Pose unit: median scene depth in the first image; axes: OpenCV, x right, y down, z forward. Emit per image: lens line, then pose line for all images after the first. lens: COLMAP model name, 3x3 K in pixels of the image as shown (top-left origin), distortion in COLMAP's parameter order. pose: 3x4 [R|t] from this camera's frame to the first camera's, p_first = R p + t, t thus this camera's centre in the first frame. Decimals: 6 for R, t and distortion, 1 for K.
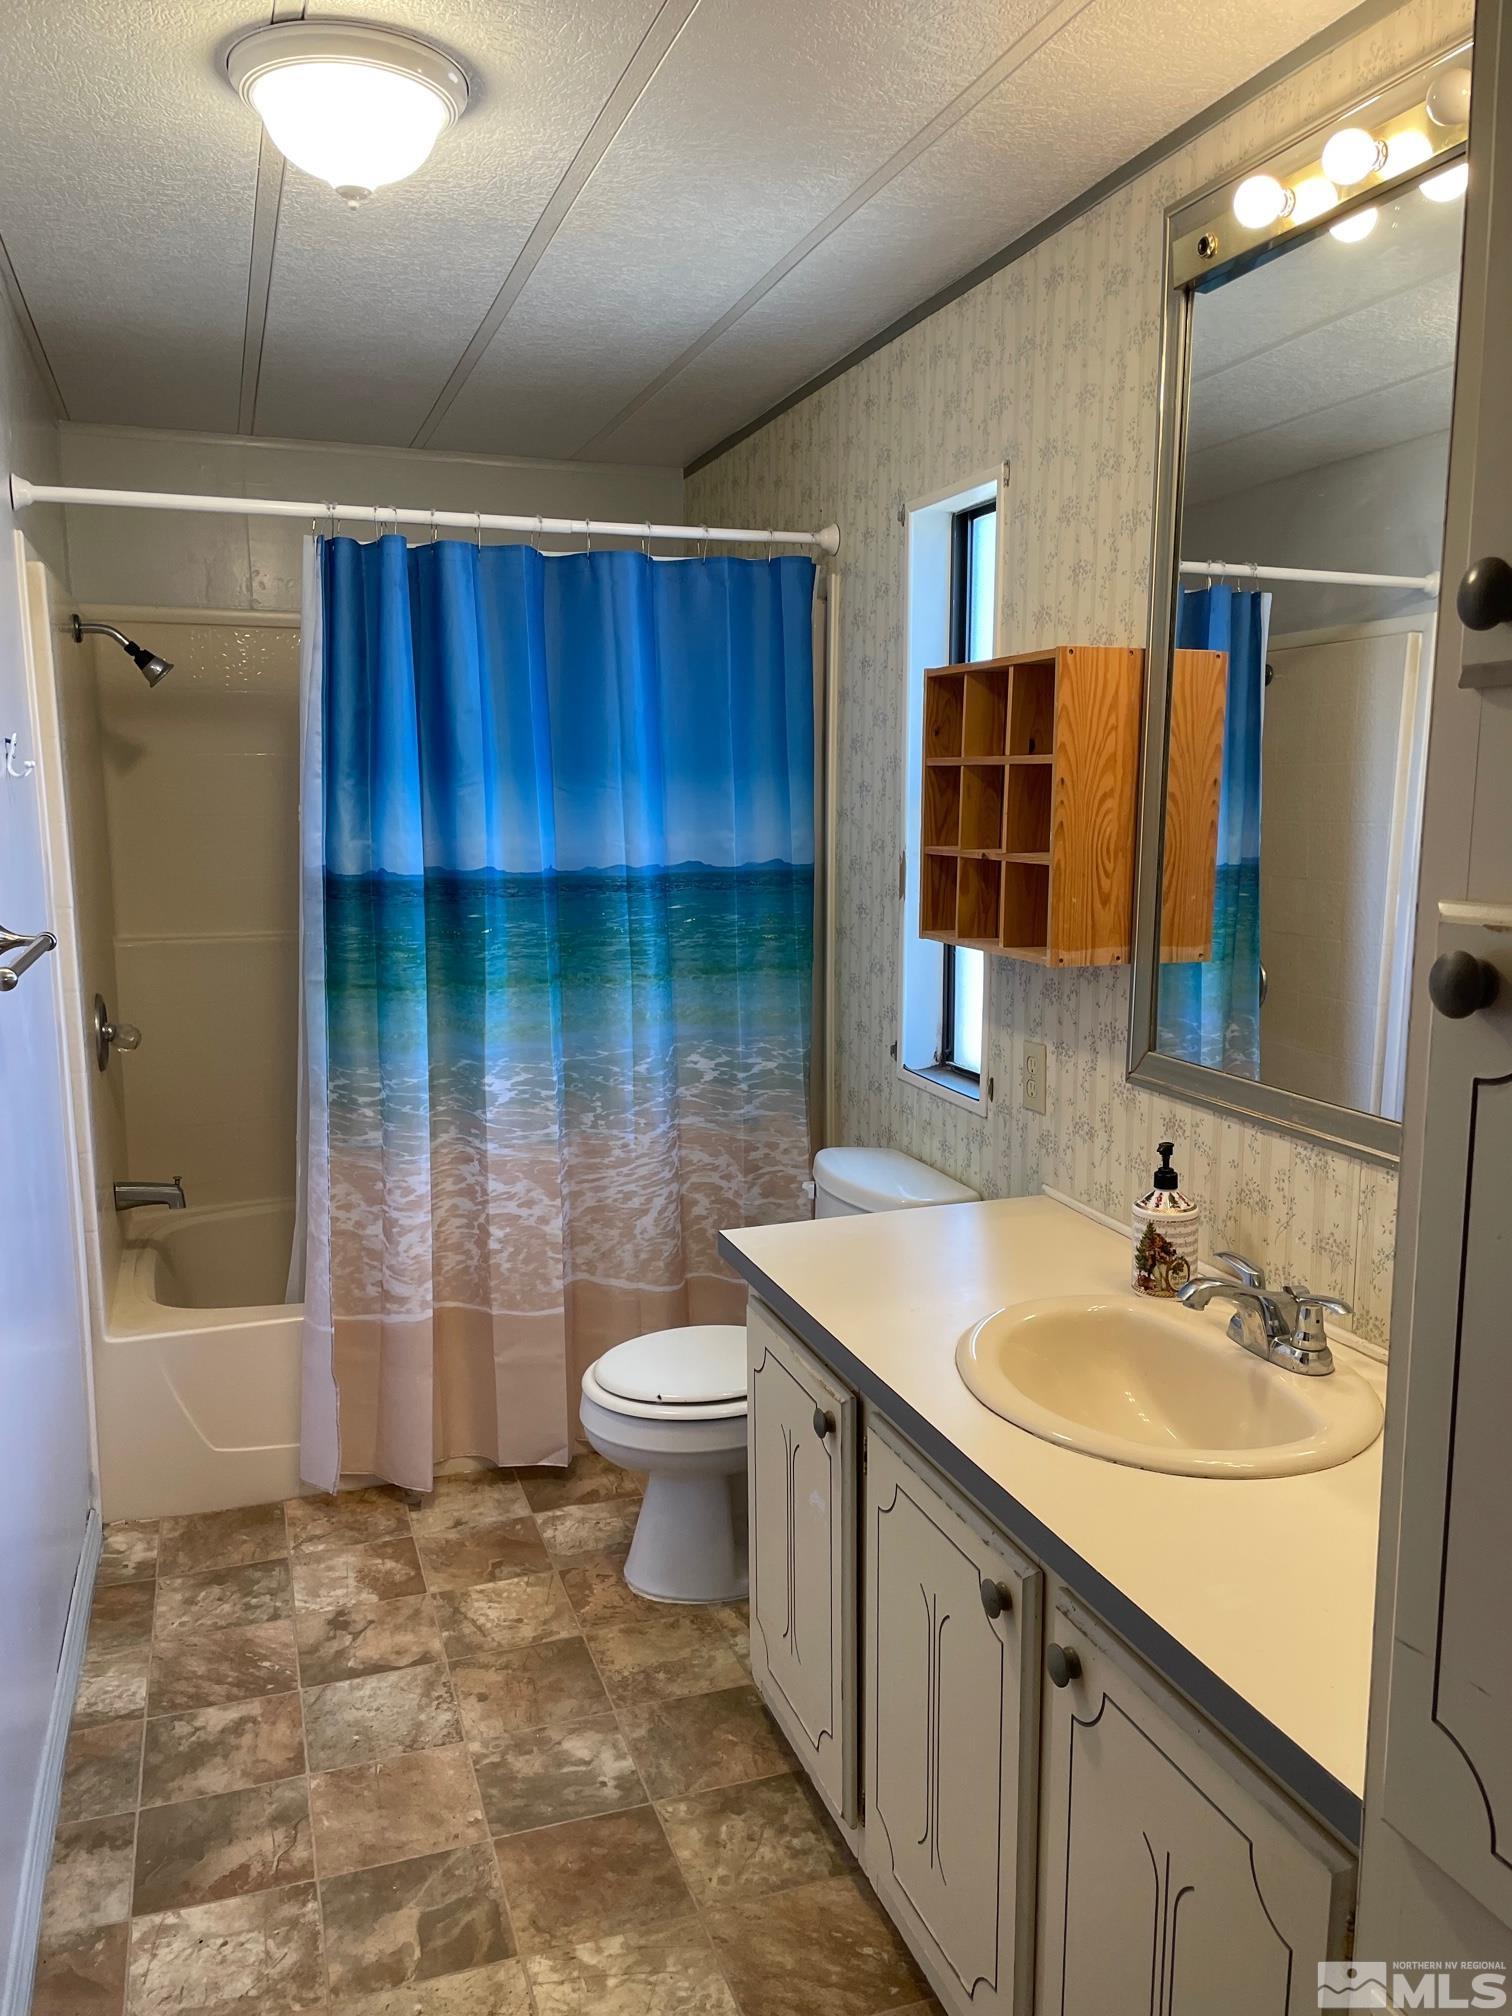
lens RADIAL K [[1531.3, 0, 753.2], [0, 1531.3, 1016.6], [0, 0, 1]] dist [0.070986, -0.087474]
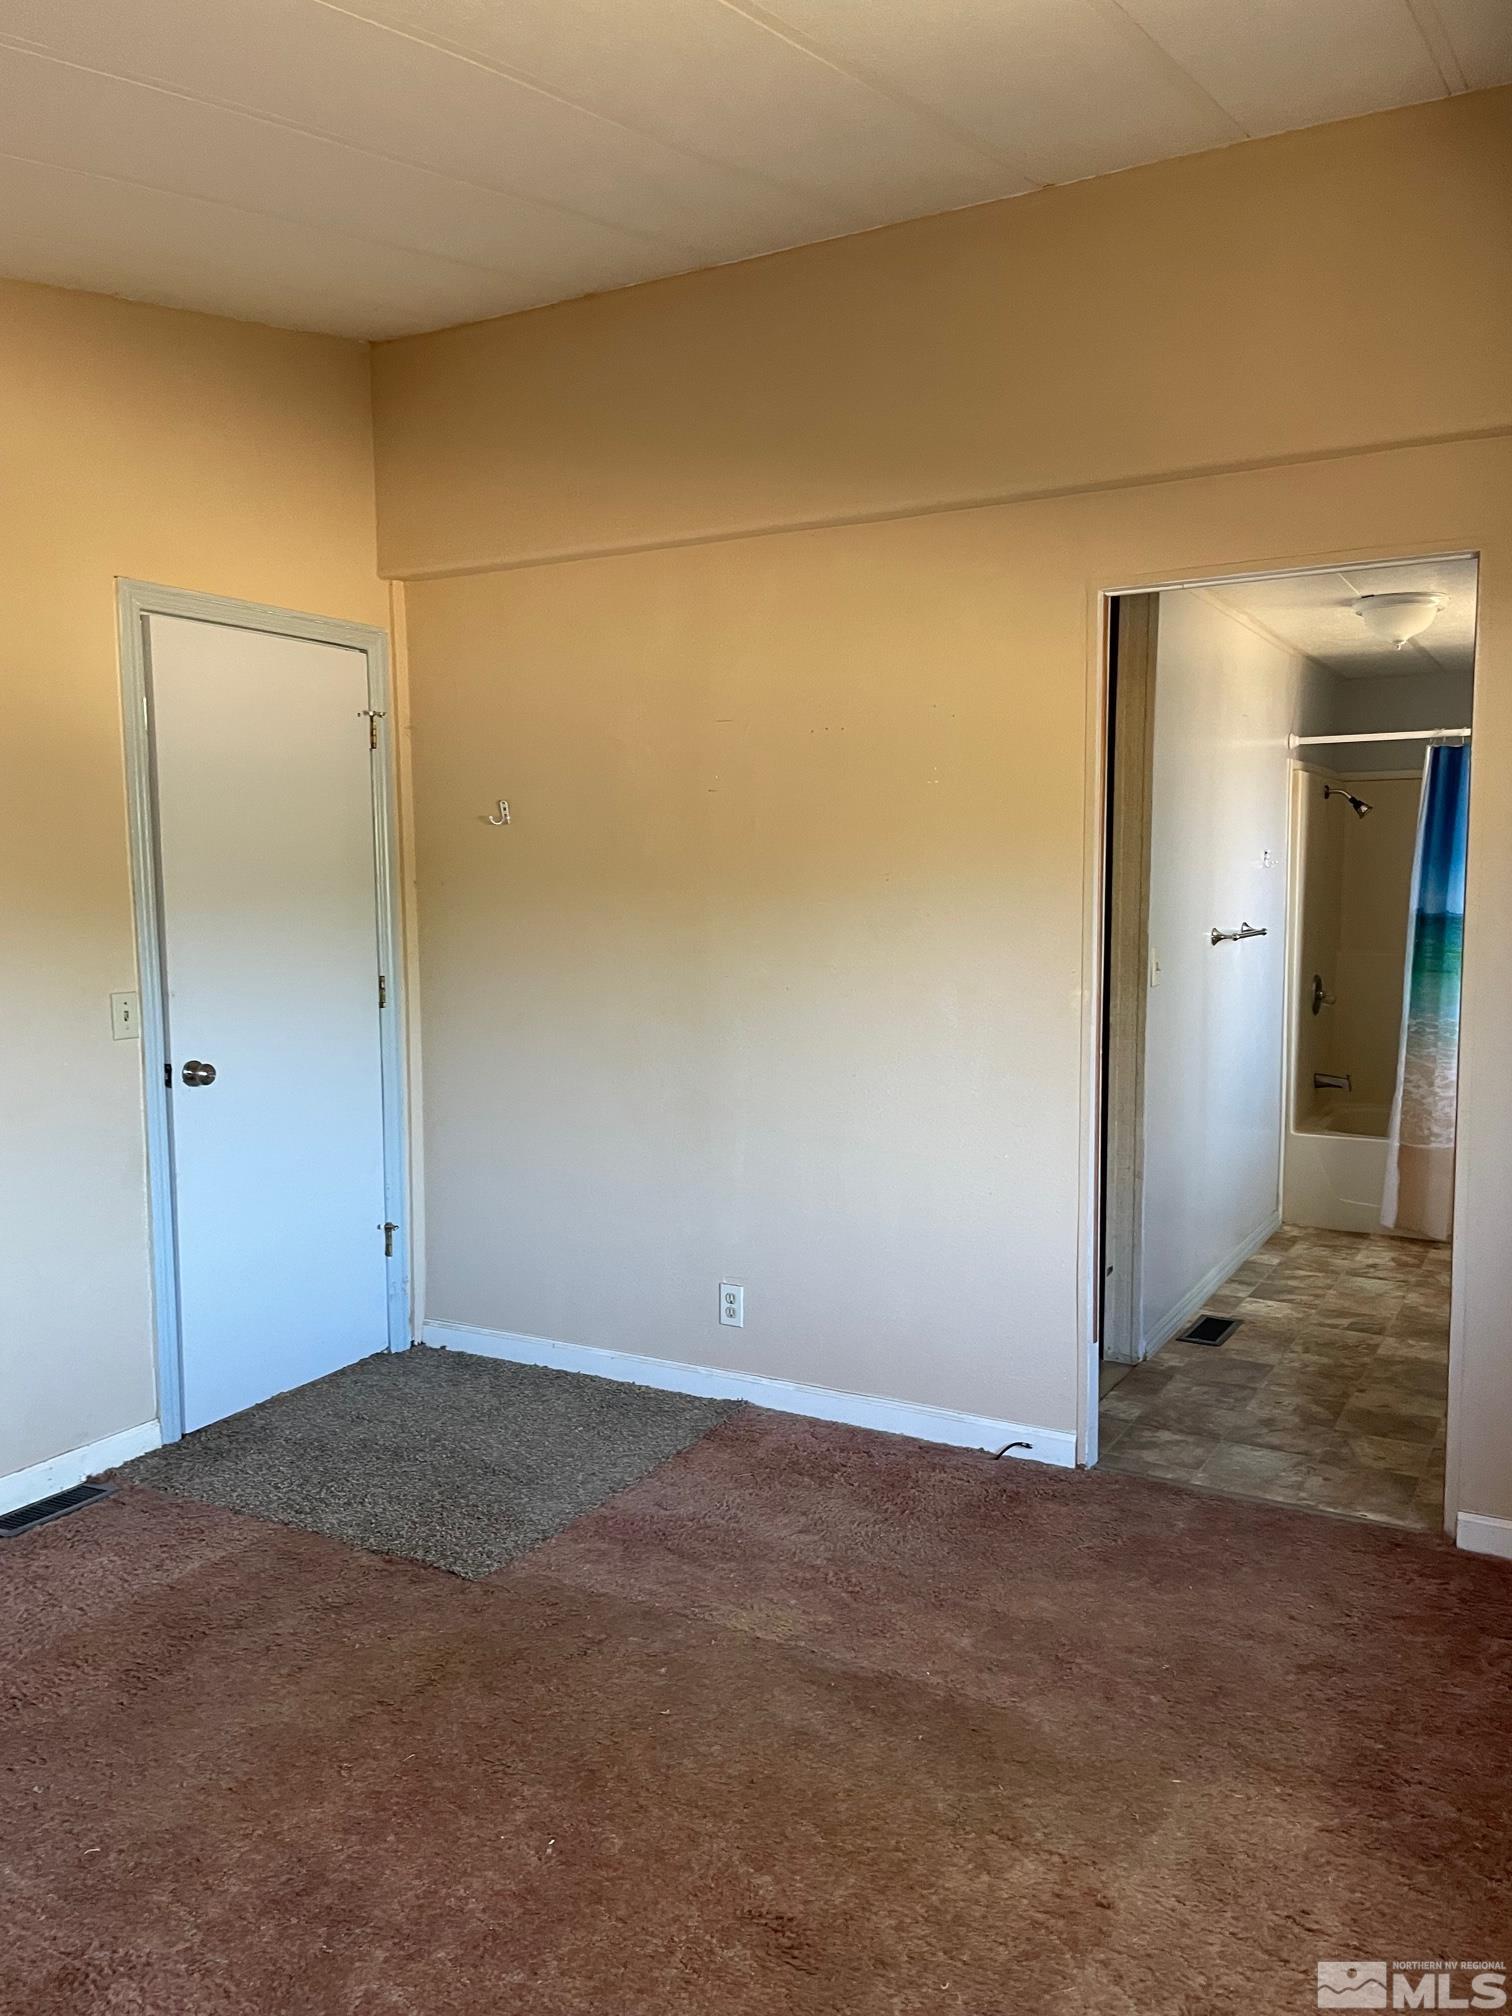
lens RADIAL K [[1531.3, 0, 753.2], [0, 1531.3, 1016.6], [0, 0, 1]] dist [0.070986, -0.087474]
pose [[0.659715, 0.072566, -0.748004, 0.786643], [-0.112285, 0.993673, -0.002633, 0.169299], [0.743080, 0.085726, 0.663689, -1.134867]]
